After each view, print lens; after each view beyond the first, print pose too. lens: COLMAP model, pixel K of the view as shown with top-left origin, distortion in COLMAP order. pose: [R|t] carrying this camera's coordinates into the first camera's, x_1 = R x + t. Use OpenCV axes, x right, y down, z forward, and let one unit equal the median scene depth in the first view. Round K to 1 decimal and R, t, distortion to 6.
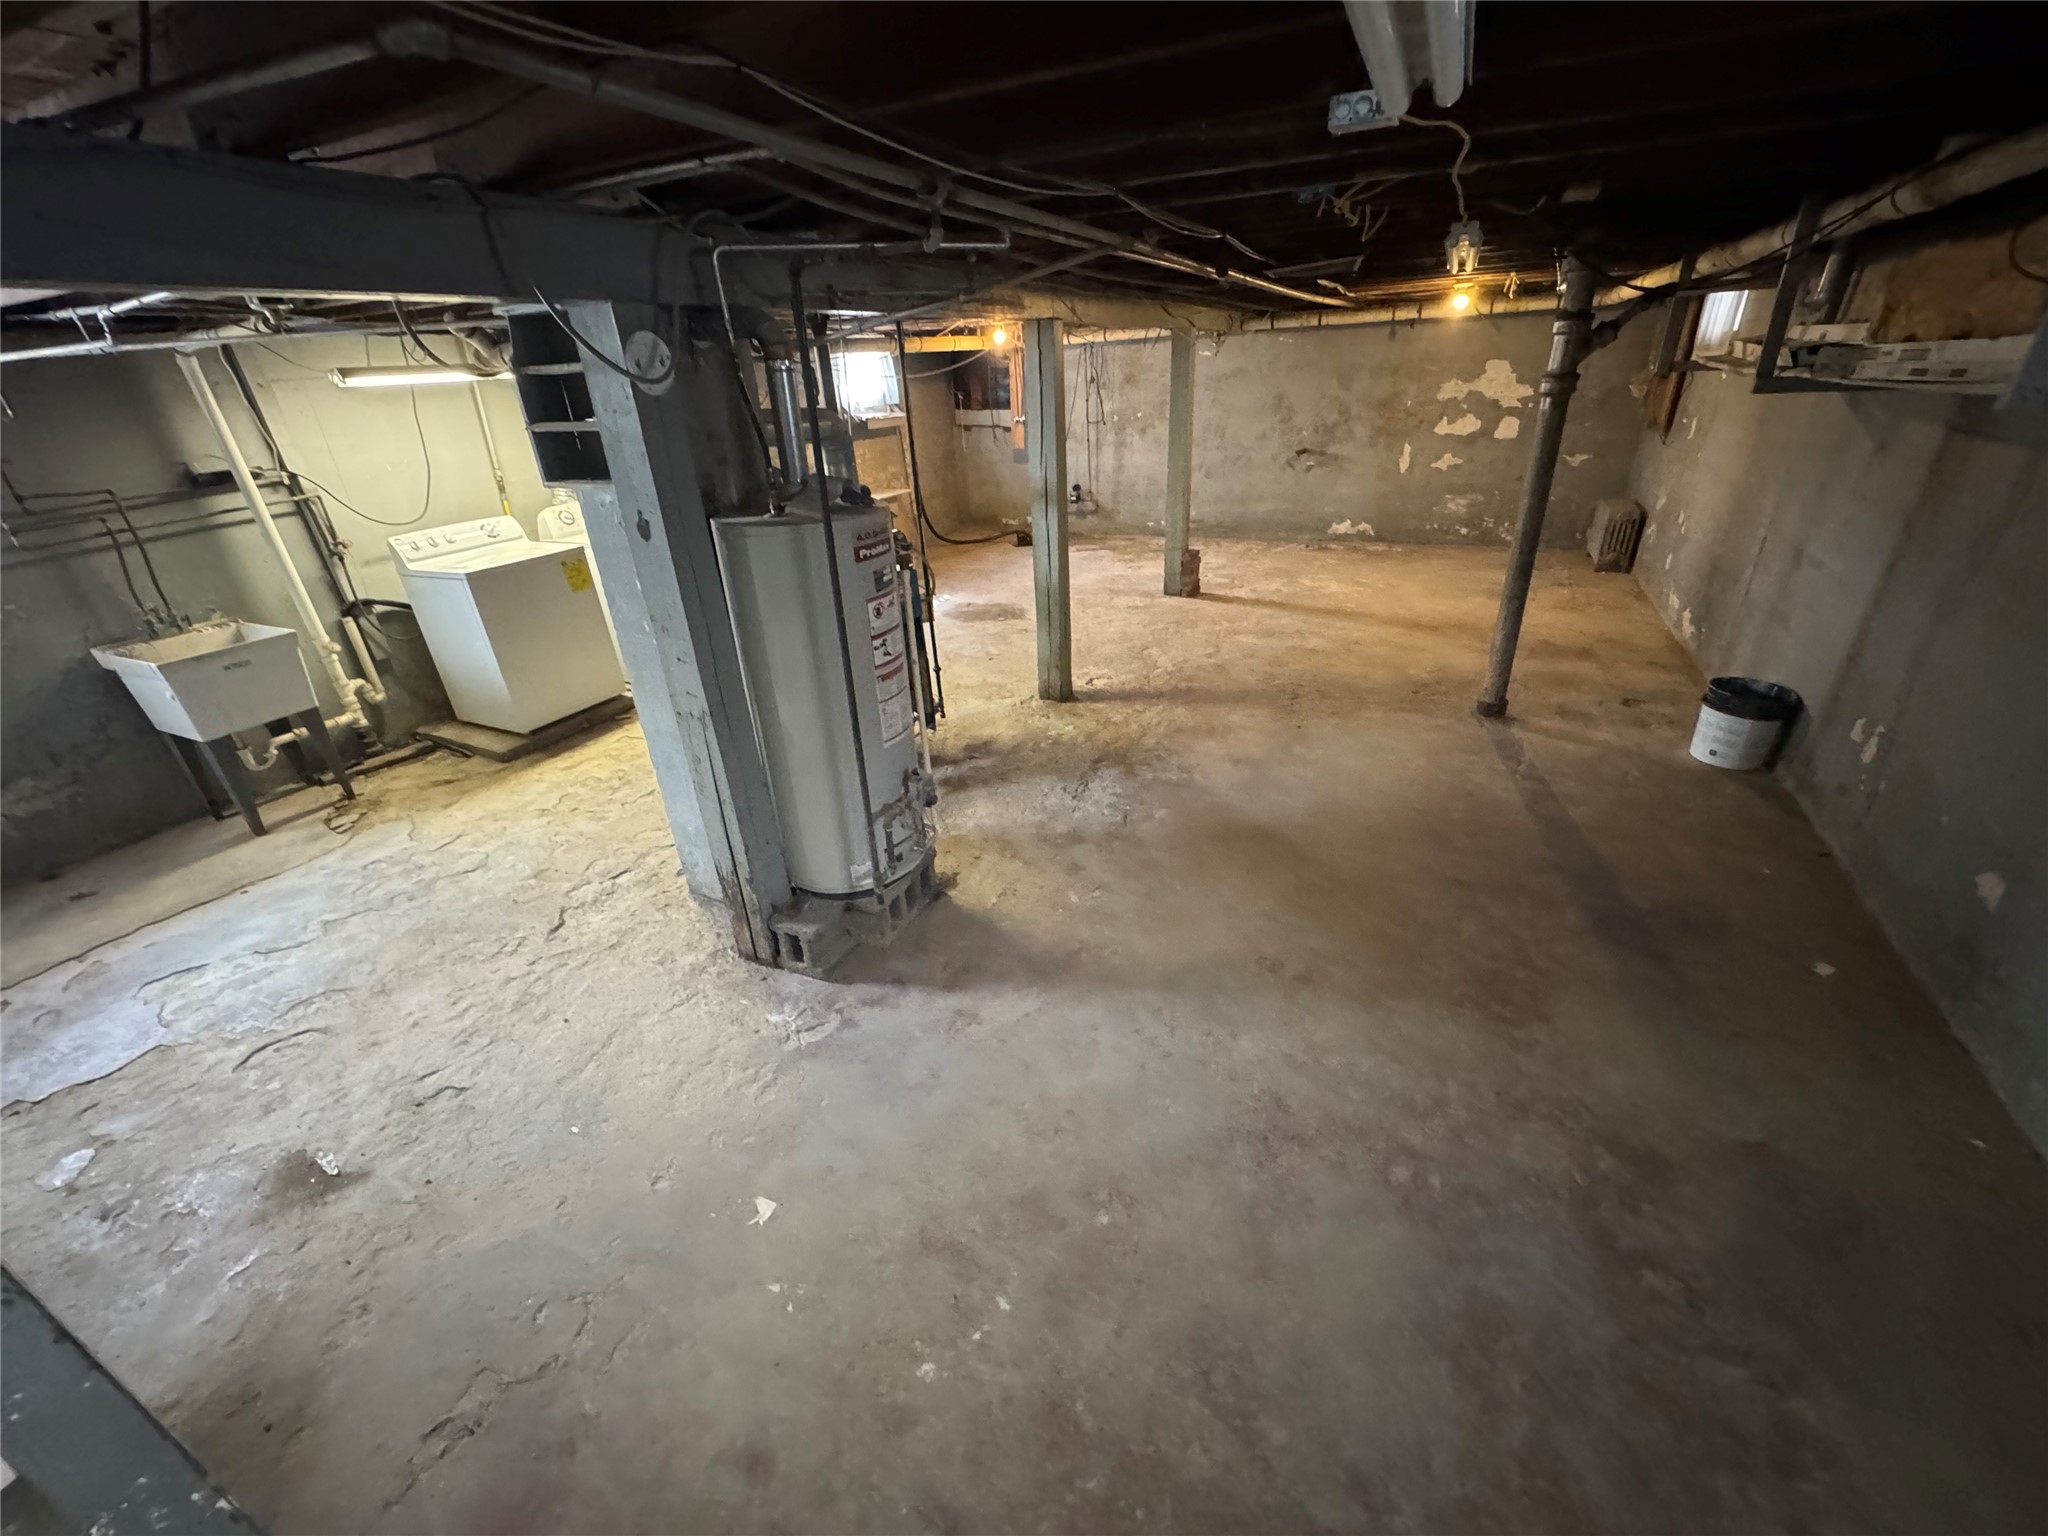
lens RADIAL K [[816.3, 0, 1022.9], [0, 816.3, 761.1], [0, 0, 1]] dist [-0.001497, 0.000204]
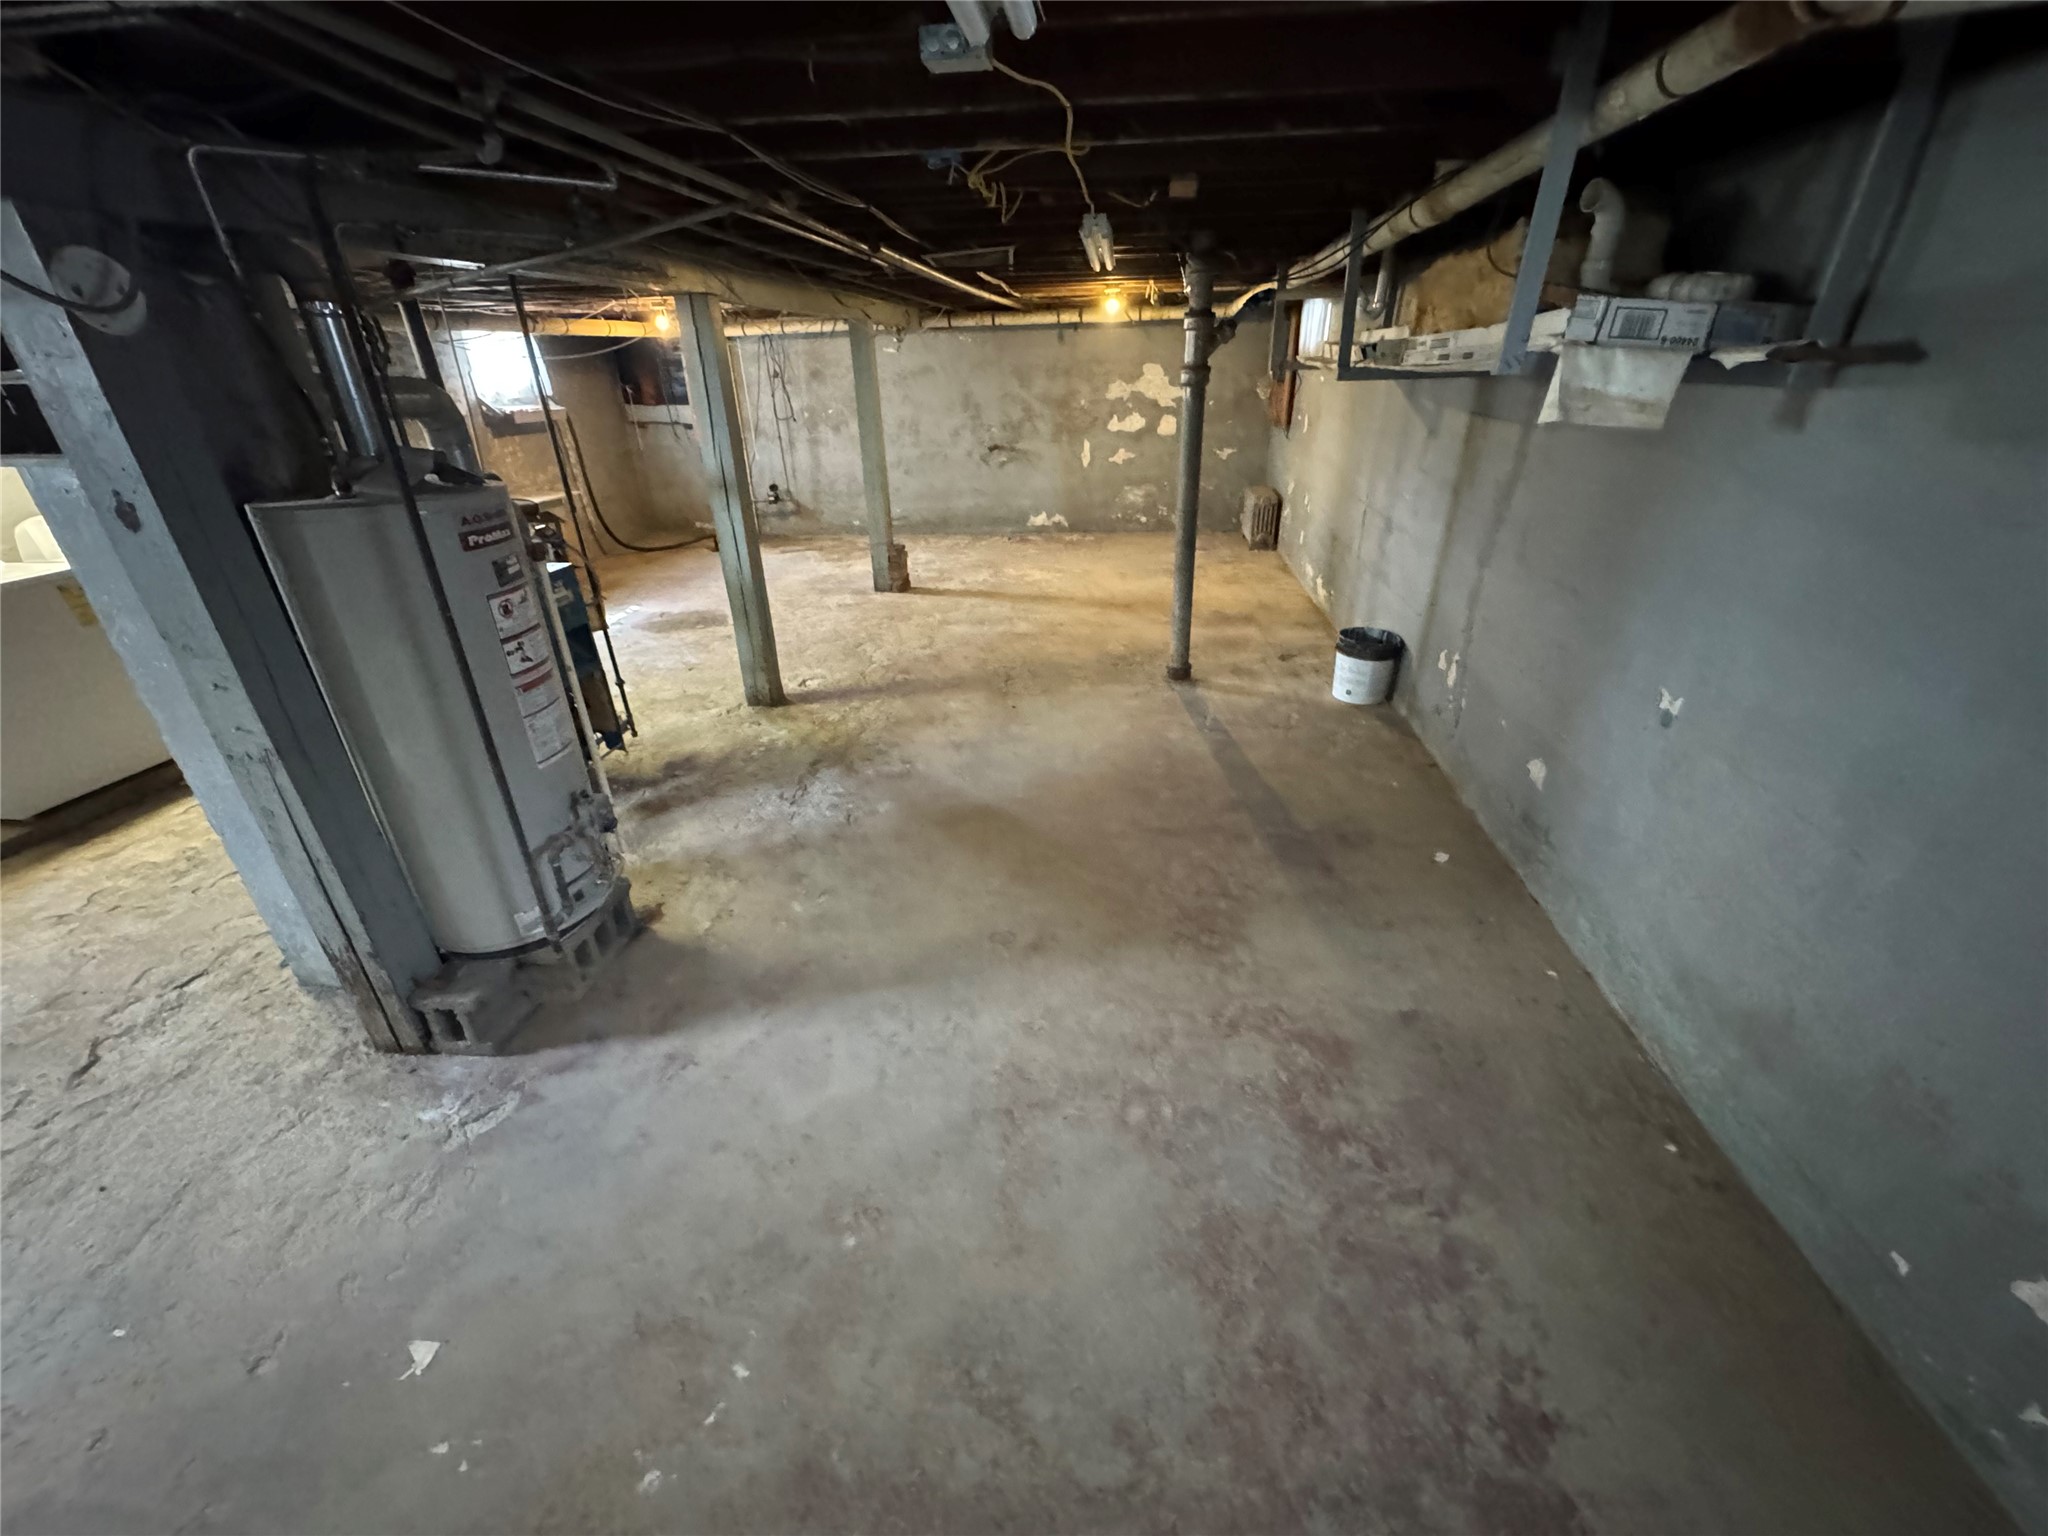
lens RADIAL K [[817.7, 0, 1023.6], [0, 817.7, 761.0], [0, 0, 1]] dist [-0.003043, 0.000130]
pose [[0.945423, -0.118558, 0.303513, 0.032181], [0.120925, 0.992600, 0.011057, 0.016580], [-0.302578, 0.026249, 0.952763, 0.021888]]
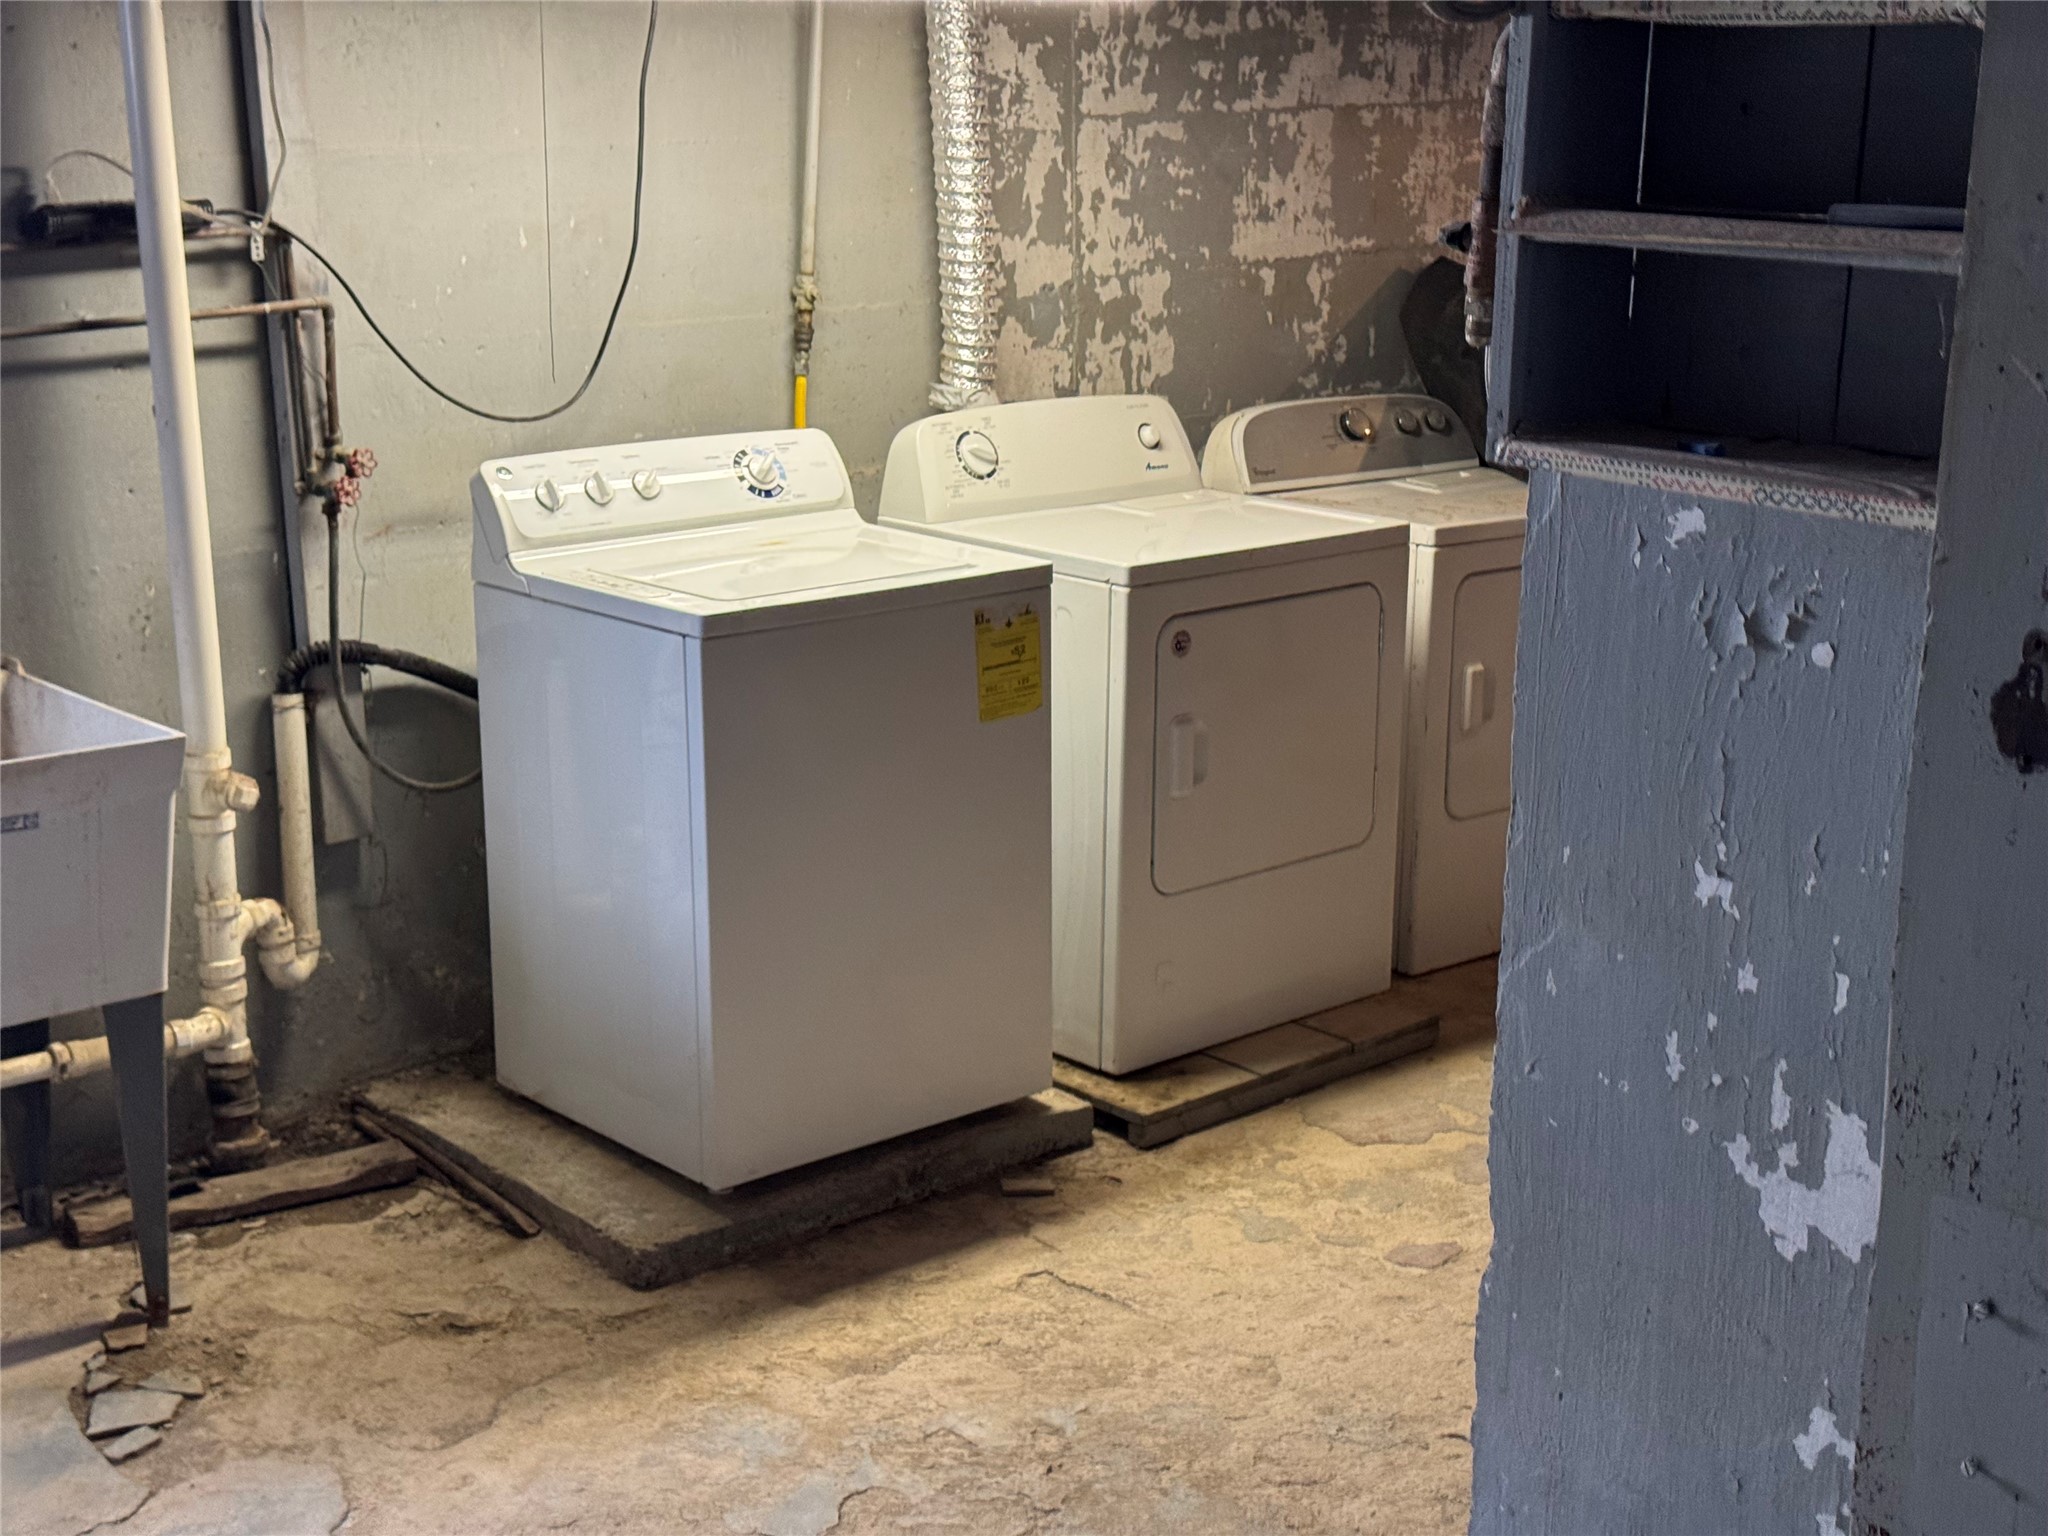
lens RADIAL K [[2852.4, 0, 1025.3], [0, 2852.4, 742.9], [0, 0, 1]] dist [0.197450, -0.419908]
pose [[0.929927, 0.154428, -0.333747, -0.241260], [-0.217829, 0.962519, -0.161576, -0.050699], [0.296286, 0.222954, 0.928712, 0.110999]]
